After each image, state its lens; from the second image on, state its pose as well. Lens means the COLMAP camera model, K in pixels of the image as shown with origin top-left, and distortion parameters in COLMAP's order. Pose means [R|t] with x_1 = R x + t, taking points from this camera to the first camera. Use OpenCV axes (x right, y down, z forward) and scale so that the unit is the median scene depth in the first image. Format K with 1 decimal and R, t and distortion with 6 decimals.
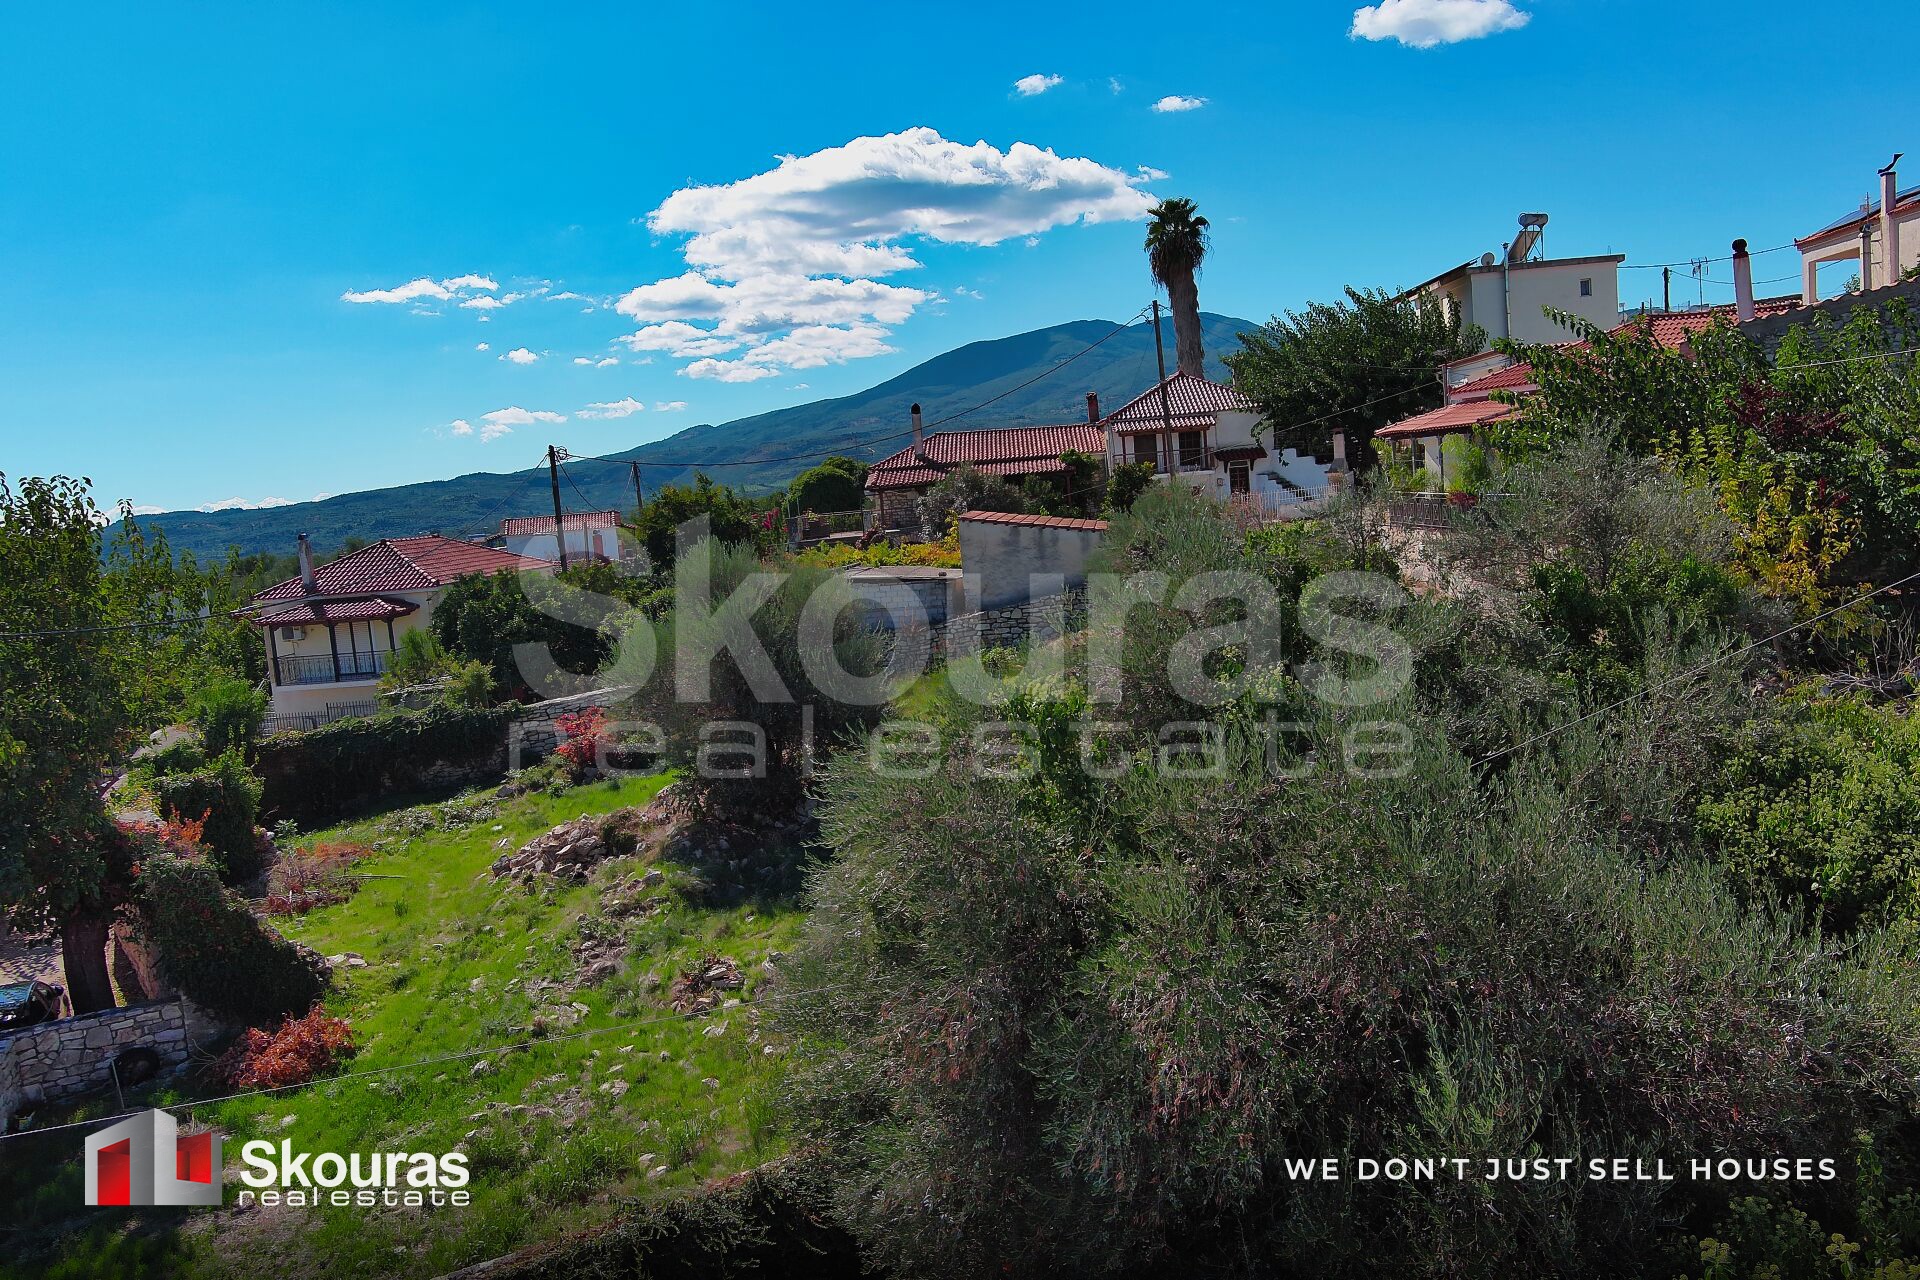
lens RADIAL K [[1482.0, 0, 953.4], [0, 1482.0, 645.0], [0, 0, 1]] dist [0.018150, -0.015821]
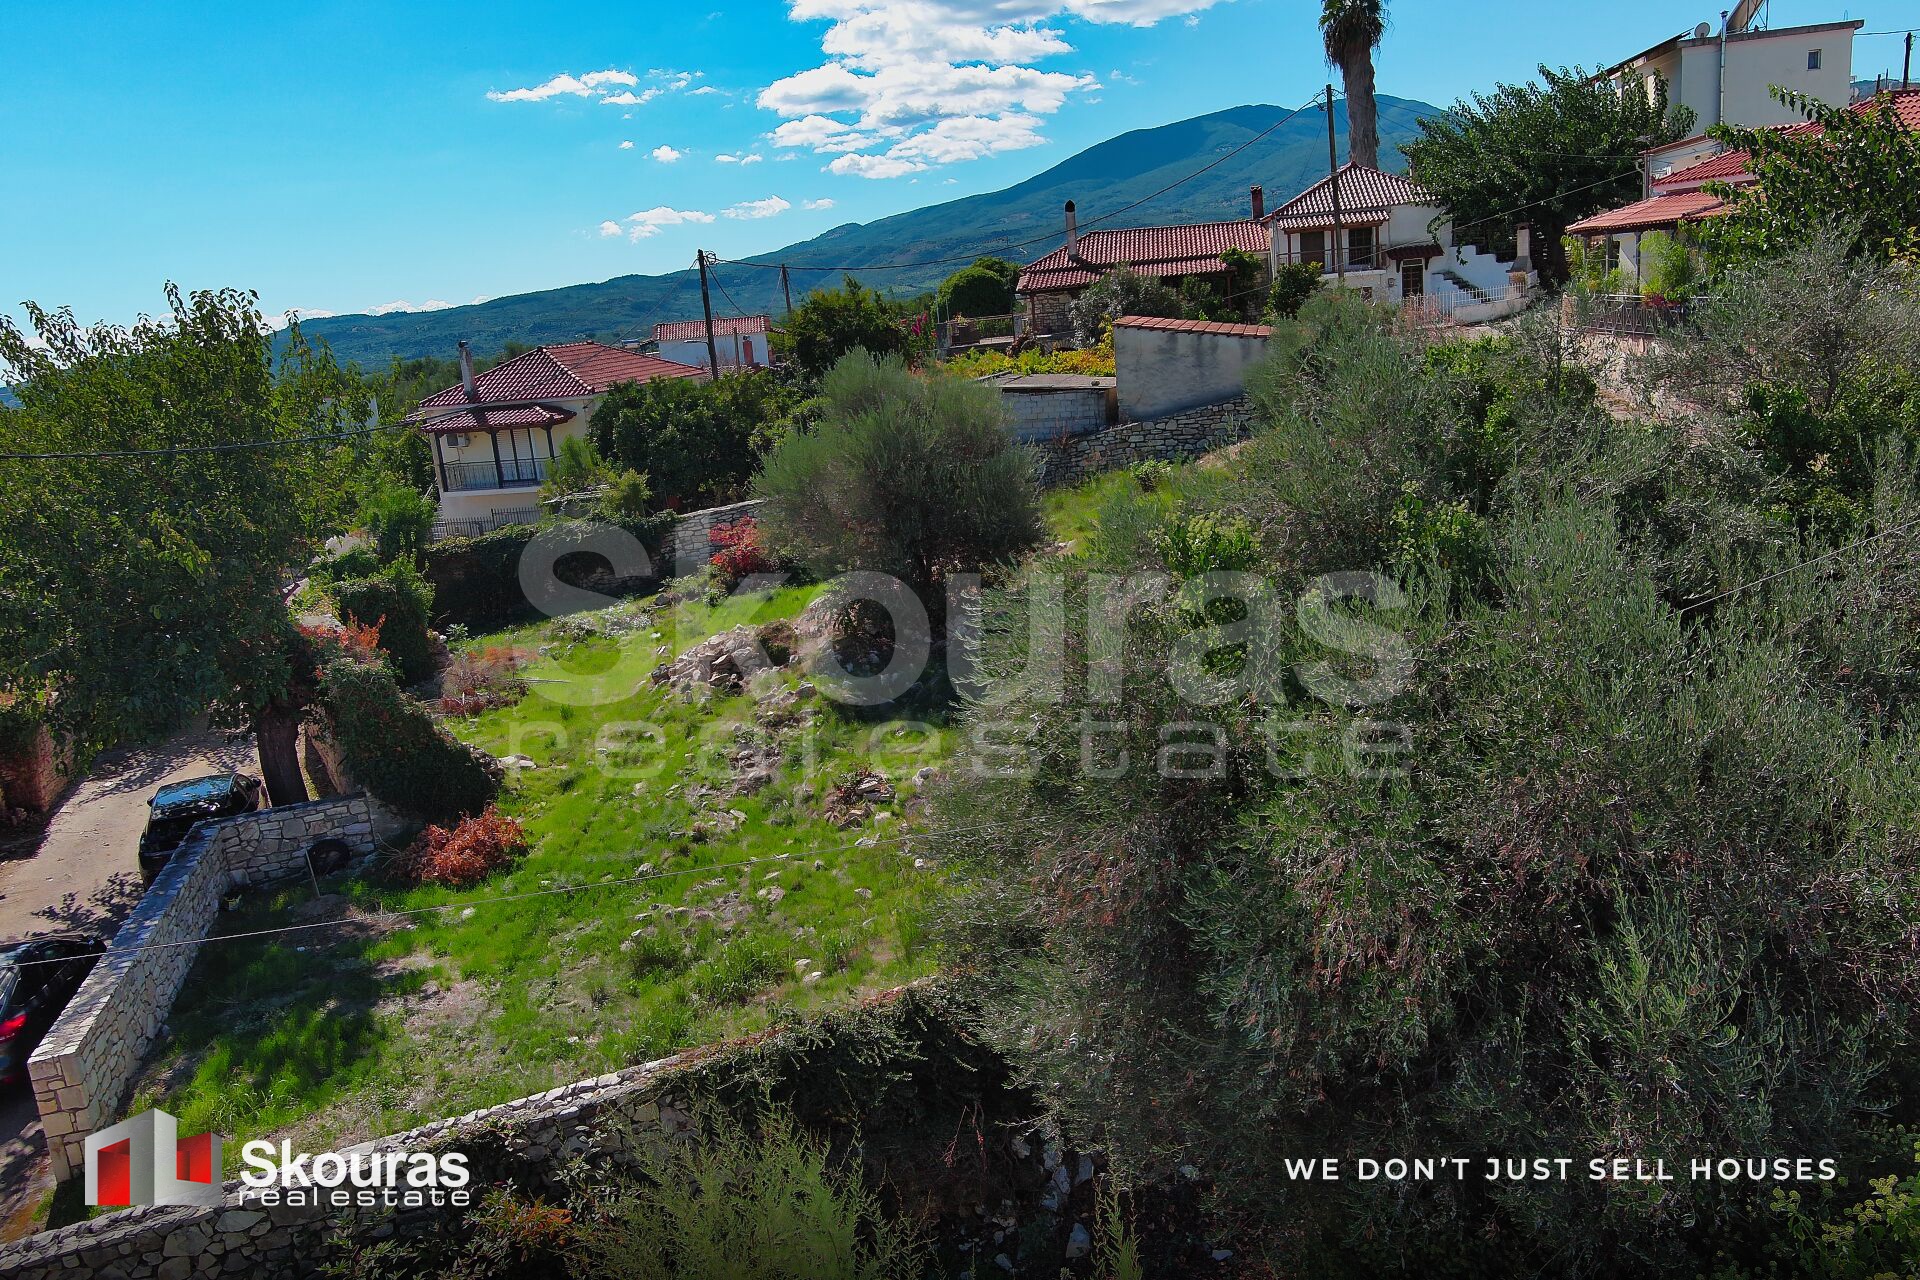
lens RADIAL K [[1482.0, 0, 955.9], [0, 1482.0, 644.9], [0, 0, 1]] dist [0.018150, -0.015821]
pose [[0.995164, 0.017136, -0.096722, -0.002733], [-0.004411, 0.991468, 0.130273, -0.006571], [0.098129, -0.129217, 0.986749, 0.014117]]
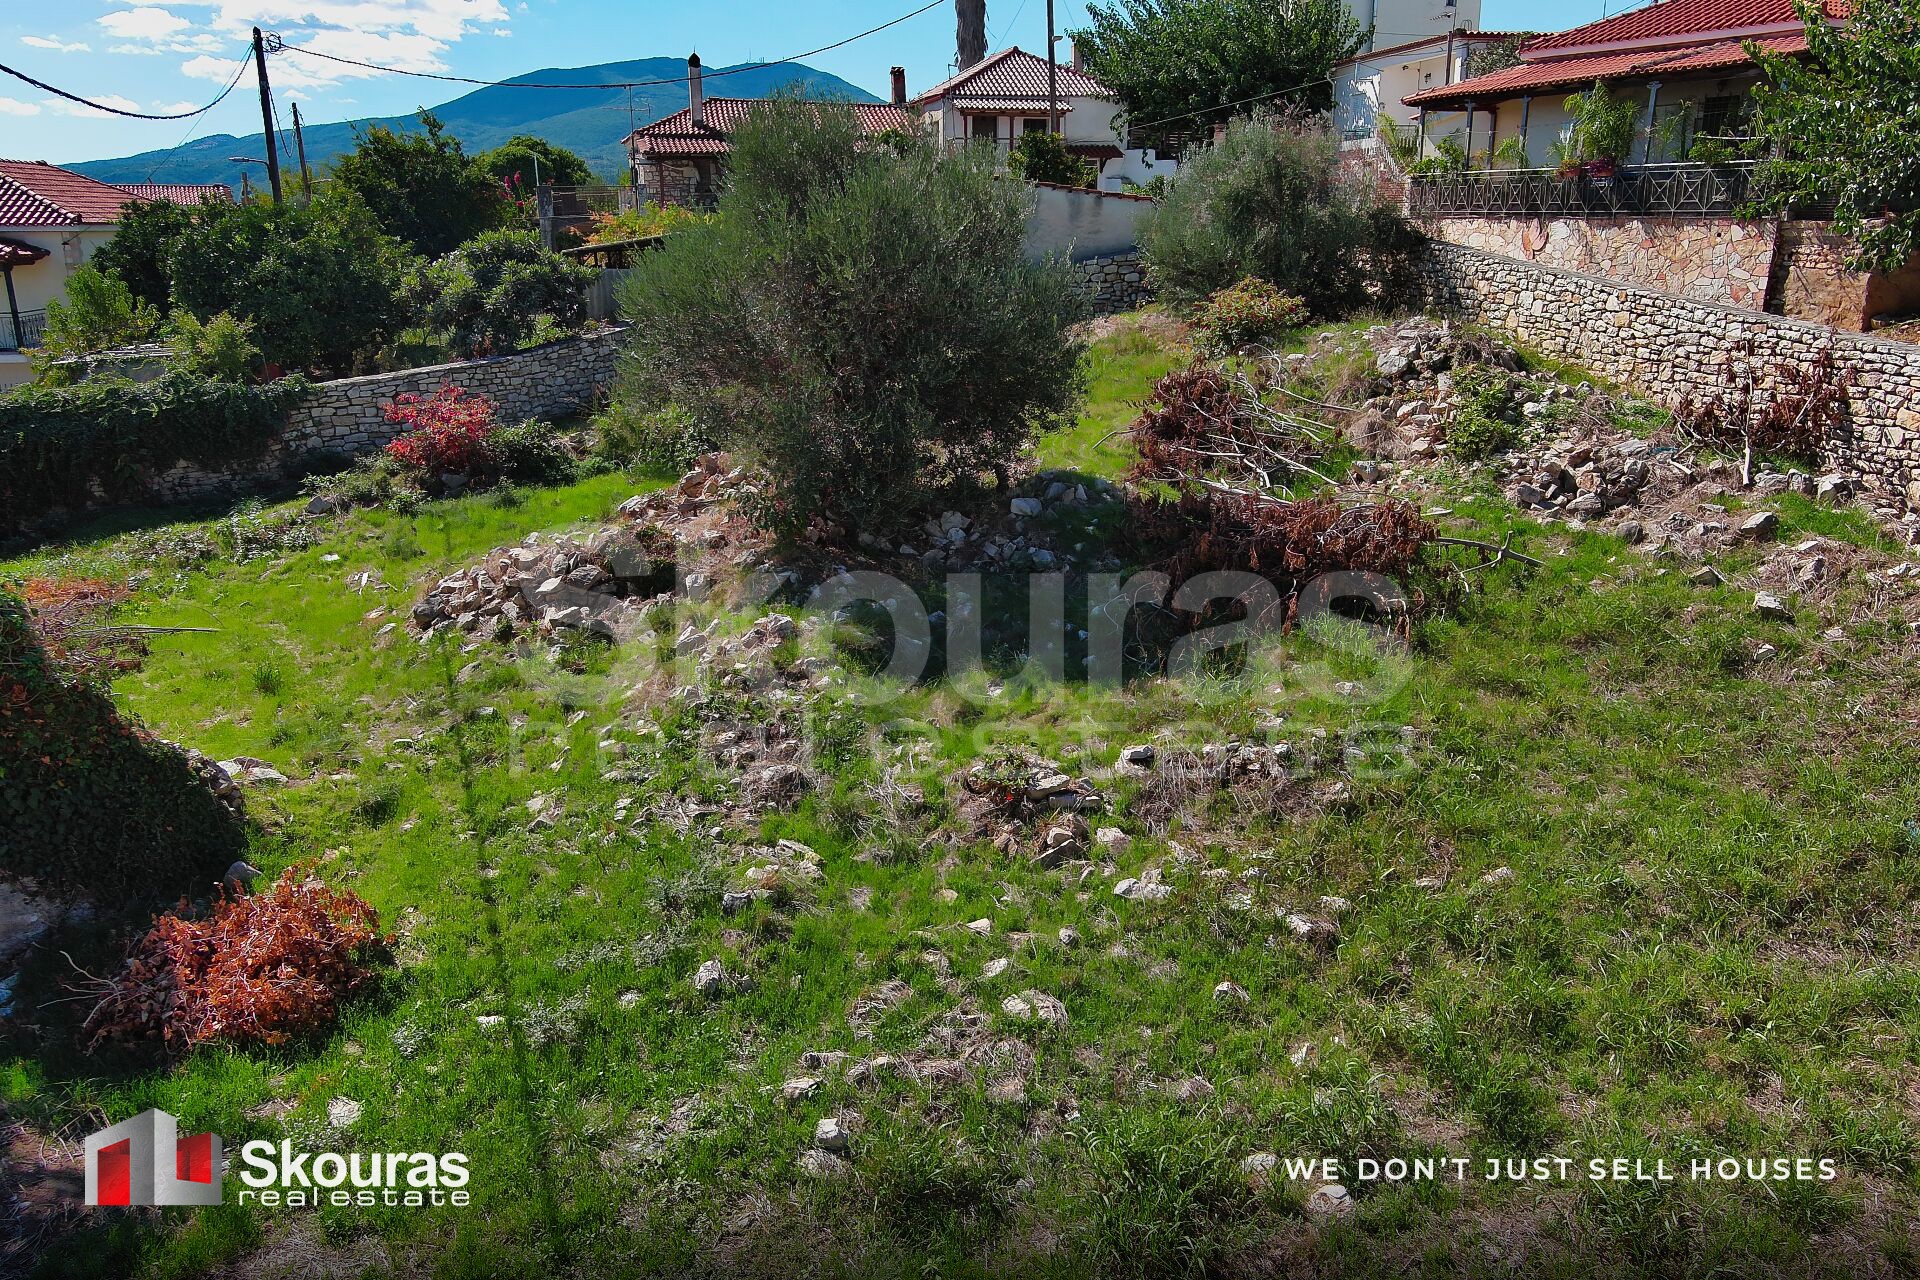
lens RADIAL K [[1482.0, 0, 958.9], [0, 1482.0, 640.8], [0, 0, 1]] dist [0.018150, -0.015821]
pose [[0.959589, -0.002853, 0.281392, -0.316079], [-0.040312, 0.988242, 0.147490, 0.071627], [-0.278504, -0.152873, 0.948191, 0.412260]]
